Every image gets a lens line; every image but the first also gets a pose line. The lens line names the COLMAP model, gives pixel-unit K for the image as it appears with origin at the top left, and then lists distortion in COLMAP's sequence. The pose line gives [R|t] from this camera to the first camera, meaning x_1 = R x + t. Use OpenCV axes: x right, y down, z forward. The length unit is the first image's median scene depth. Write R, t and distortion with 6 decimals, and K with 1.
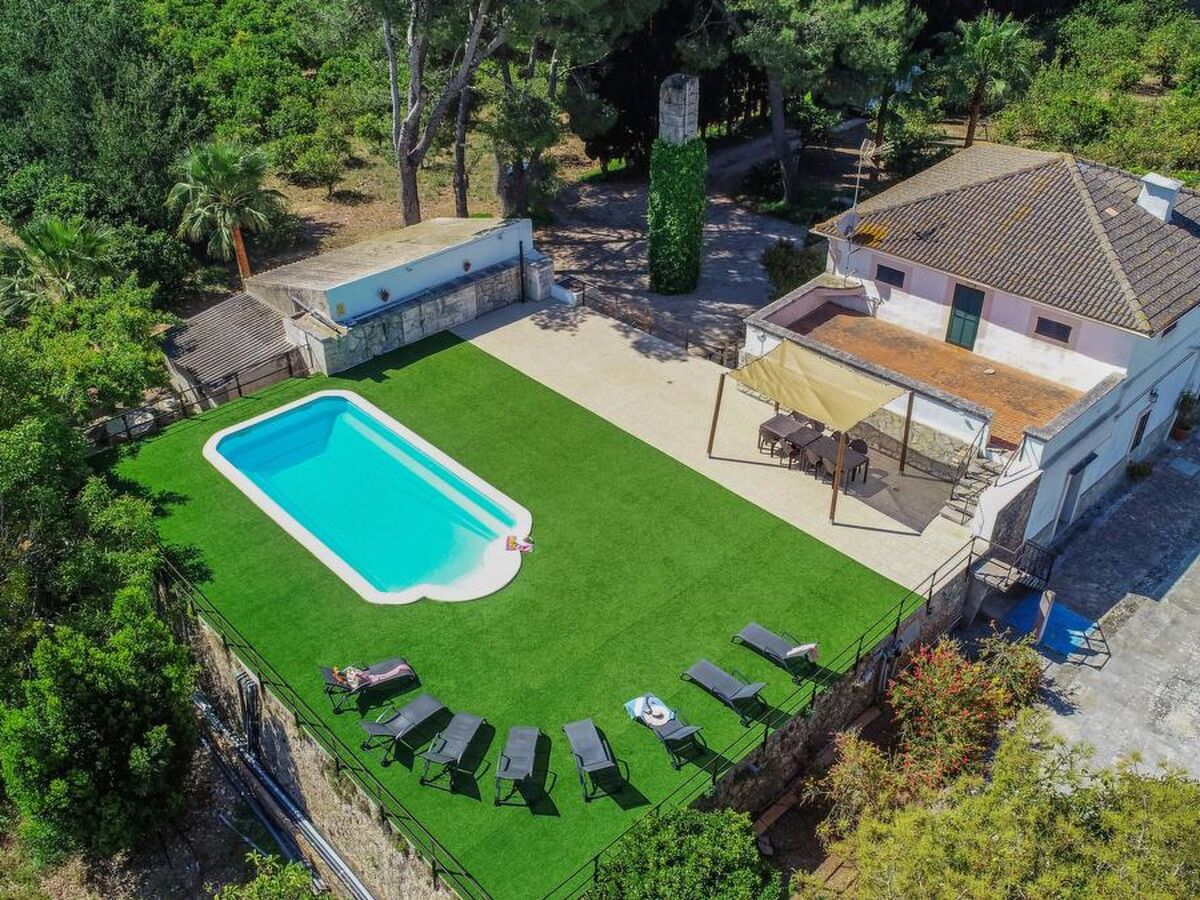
lens RADIAL K [[1064.4, 0, 600.0], [0, 1064.4, 450.0], [0, 0, 1]] dist [0.005608, -0.015100]
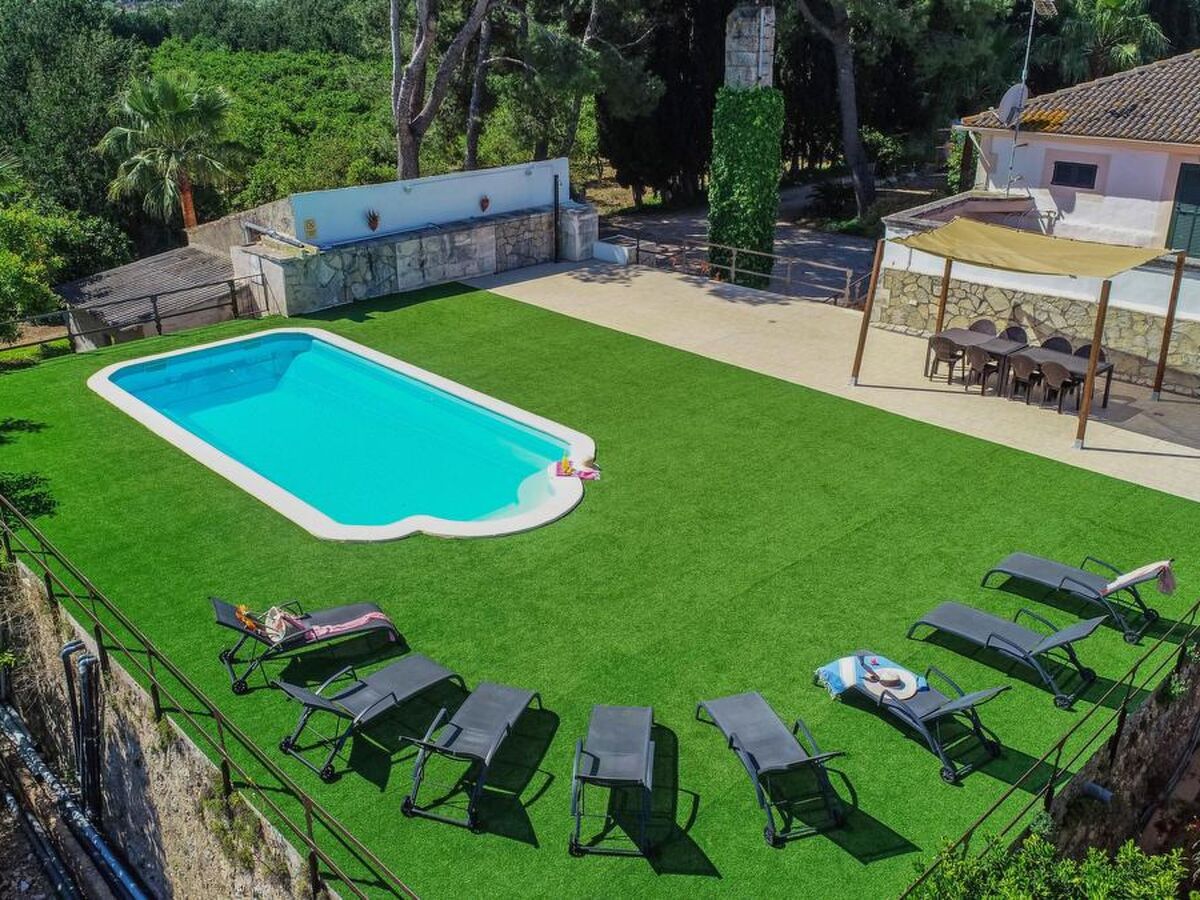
lens RADIAL K [[1064.4, 0, 600.0], [0, 1064.4, 450.0], [0, 0, 1]] dist [0.005608, -0.015100]
pose [[0.999967, -0.000313, 0.008146, -0.054208], [0.001832, 0.982326, -0.187171, 0.151806], [-0.007943, 0.187180, 0.982294, 0.321909]]
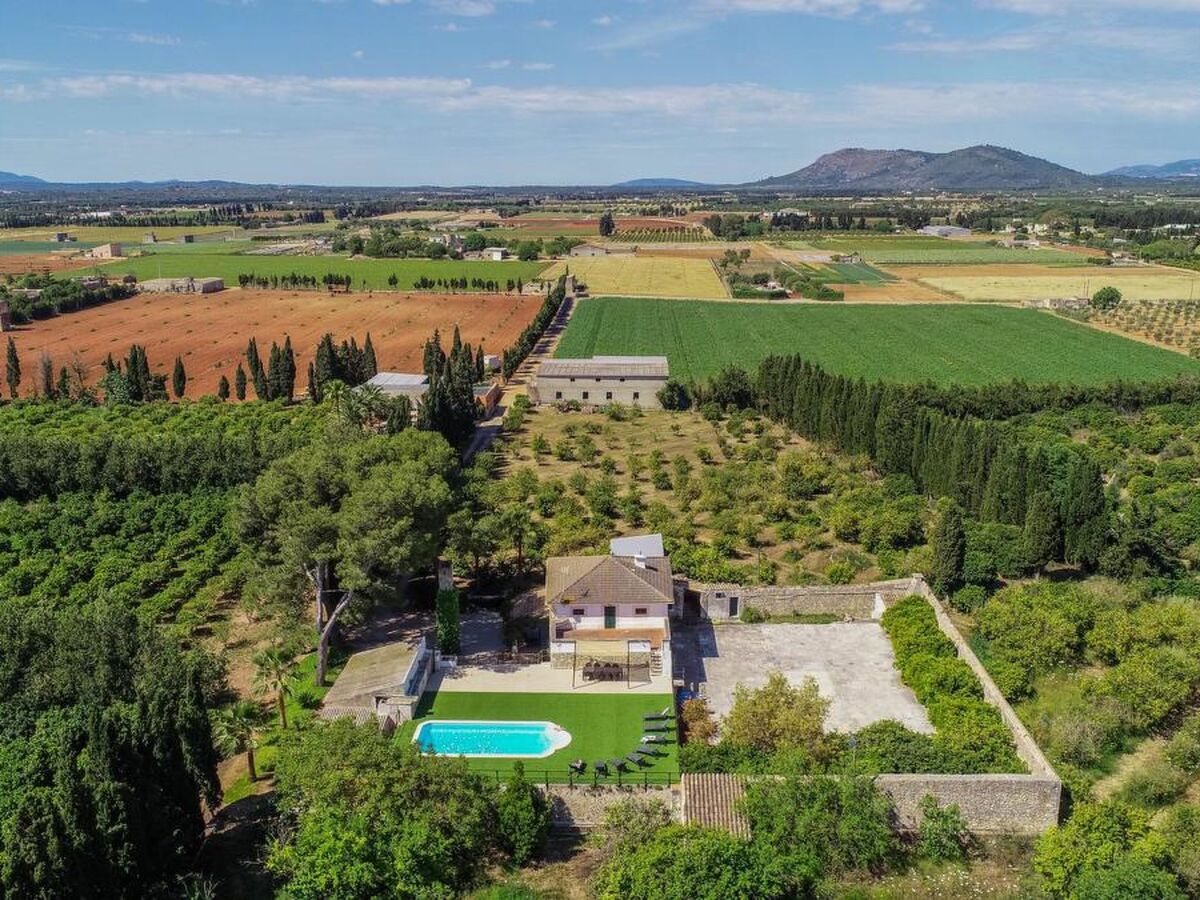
lens RADIAL K [[1064.4, 0, 600.0], [0, 1064.4, 450.0], [0, 0, 1]] dist [0.005608, -0.015100]
pose [[0.707829, -0.162445, 0.687452, -1.445596], [0.395190, 0.897712, -0.194775, 0.013919], [-0.585494, 0.409541, 0.699623, -1.062839]]
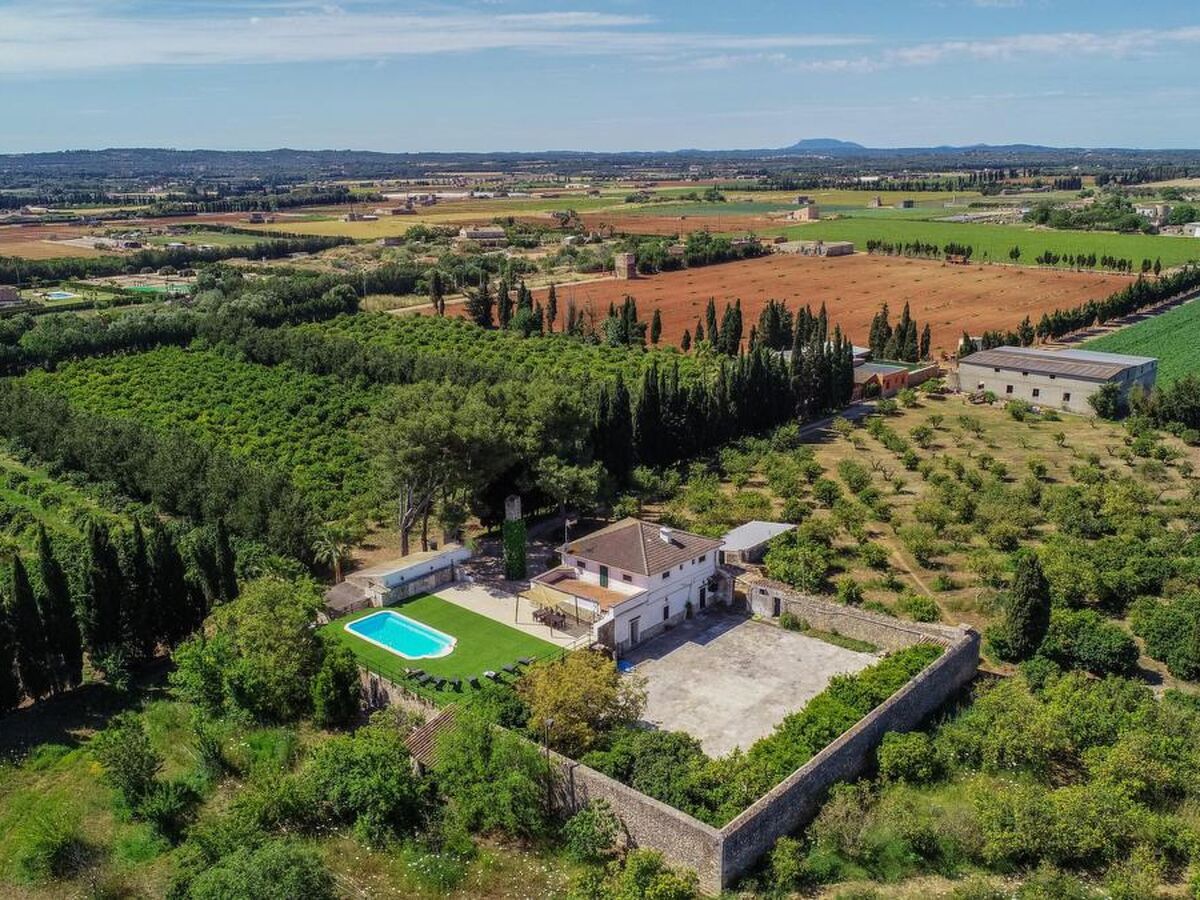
lens RADIAL K [[1064.4, 0, 600.0], [0, 1064.4, 450.0], [0, 0, 1]] dist [0.005608, -0.015100]
pose [[0.996735, -0.022874, 0.077429, 0.104770], [0.046803, 0.945145, -0.323280, 0.471124], [-0.065787, 0.325848, 0.943130, -1.798678]]
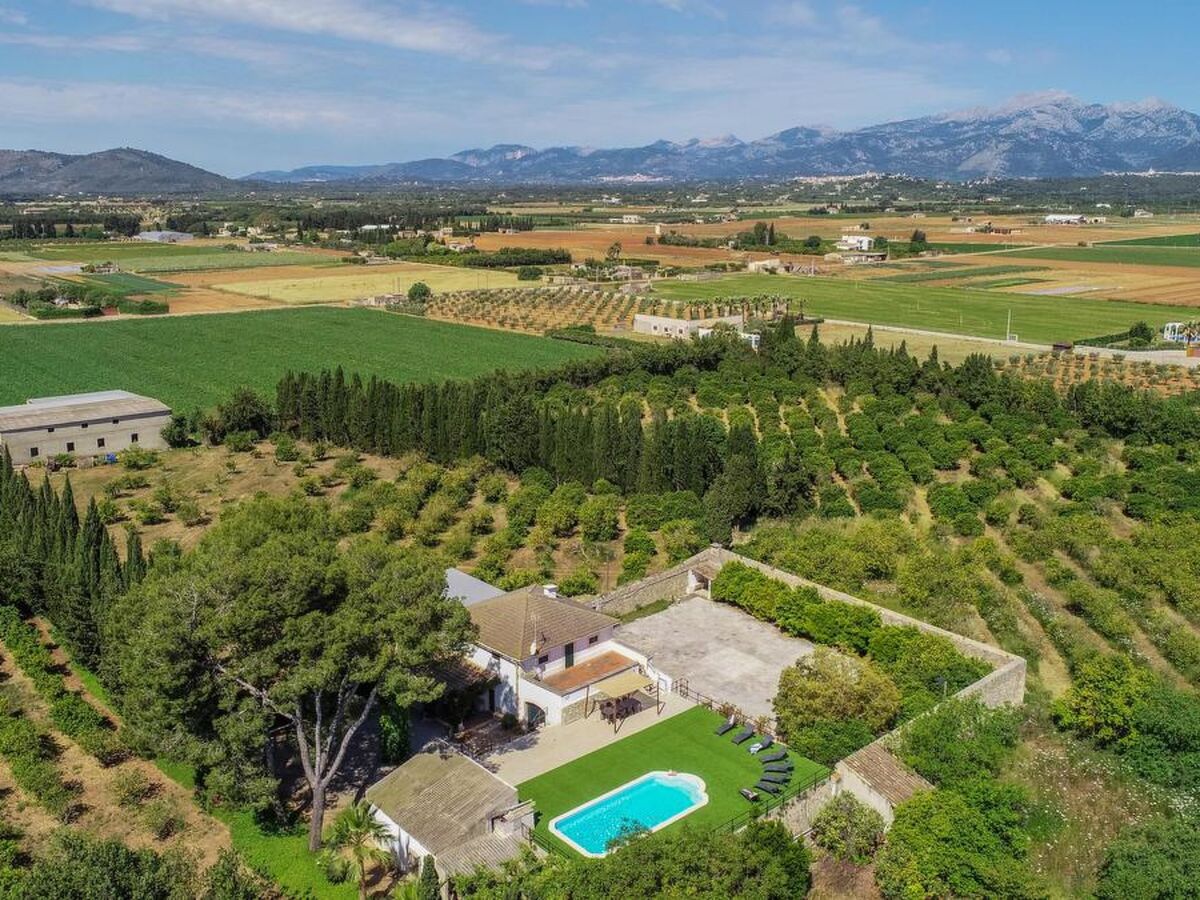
lens RADIAL K [[1064.4, 0, 600.0], [0, 1064.4, 450.0], [0, 0, 1]] dist [0.005608, -0.015100]
pose [[0.038668, -0.227756, 0.972950, -1.950422], [0.561951, 0.810076, 0.167295, -0.872051], [-0.826266, 0.540281, 0.159312, 0.240682]]
